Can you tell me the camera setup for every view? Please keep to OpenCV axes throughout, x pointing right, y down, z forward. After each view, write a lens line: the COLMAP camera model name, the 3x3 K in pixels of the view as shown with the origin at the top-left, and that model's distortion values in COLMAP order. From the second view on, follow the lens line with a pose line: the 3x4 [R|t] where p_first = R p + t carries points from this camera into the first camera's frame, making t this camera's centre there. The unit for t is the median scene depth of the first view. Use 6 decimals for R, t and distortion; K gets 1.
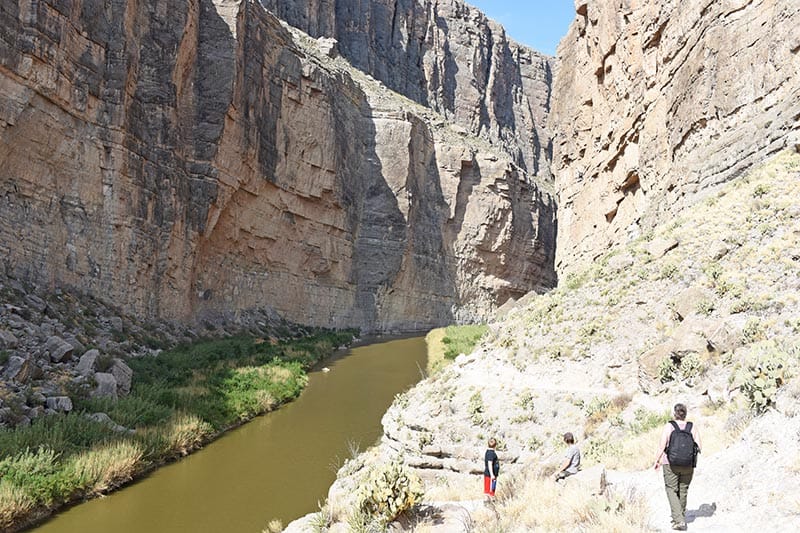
lens RADIAL K [[844.7, 0, 403.0], [0, 844.7, 264.0], [0, 0, 1]] dist [-0.061459, 0.000000]
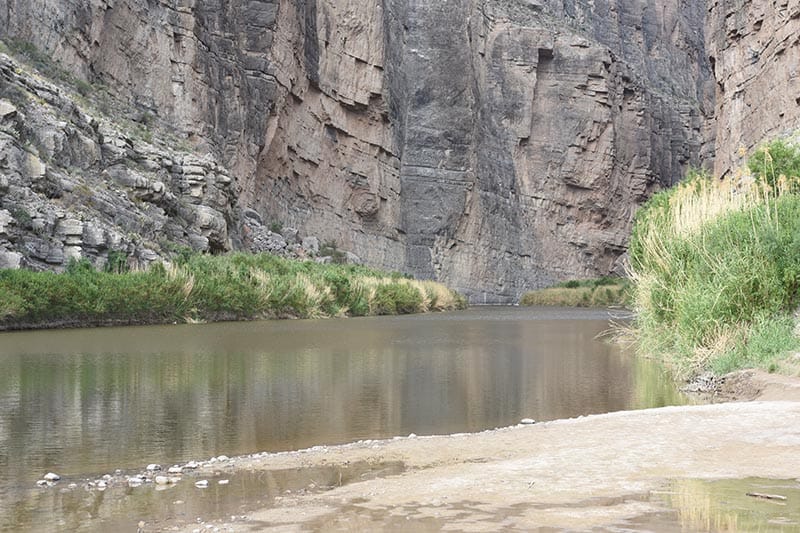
lens RADIAL K [[1728.0, 0, 393.9], [0, 1728.0, 261.0], [0, 0, 1]] dist [0.446285, 0.000000]
pose [[0.997502, -0.034163, 0.061822, -0.155345], [0.034750, 0.999360, -0.008443, 0.058567], [-0.061494, 0.010571, 0.998051, -0.407008]]
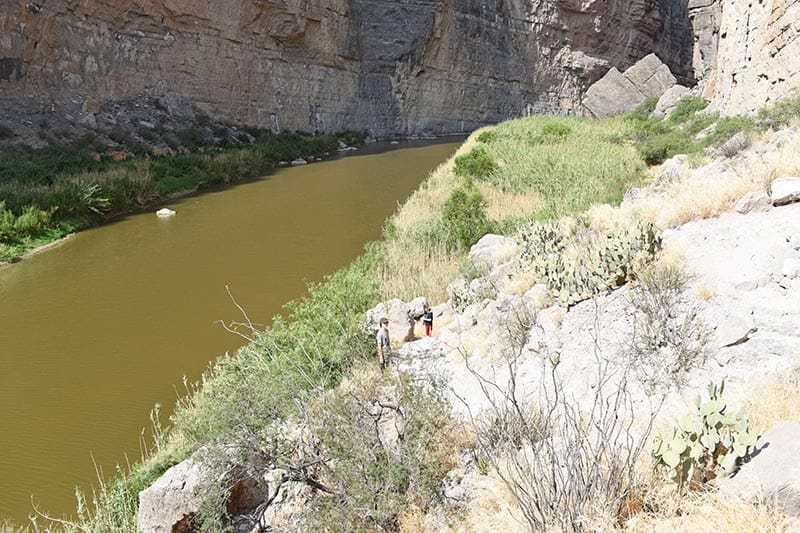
lens RADIAL K [[844.7, 0, 434.6], [0, 844.7, 252.1], [0, 0, 1]] dist [-0.061459, 0.000000]
pose [[0.996728, -0.020149, -0.078283, 0.046512], [0.035743, 0.978474, 0.203250, 0.038610], [0.072503, -0.205383, 0.975992, 0.374874]]
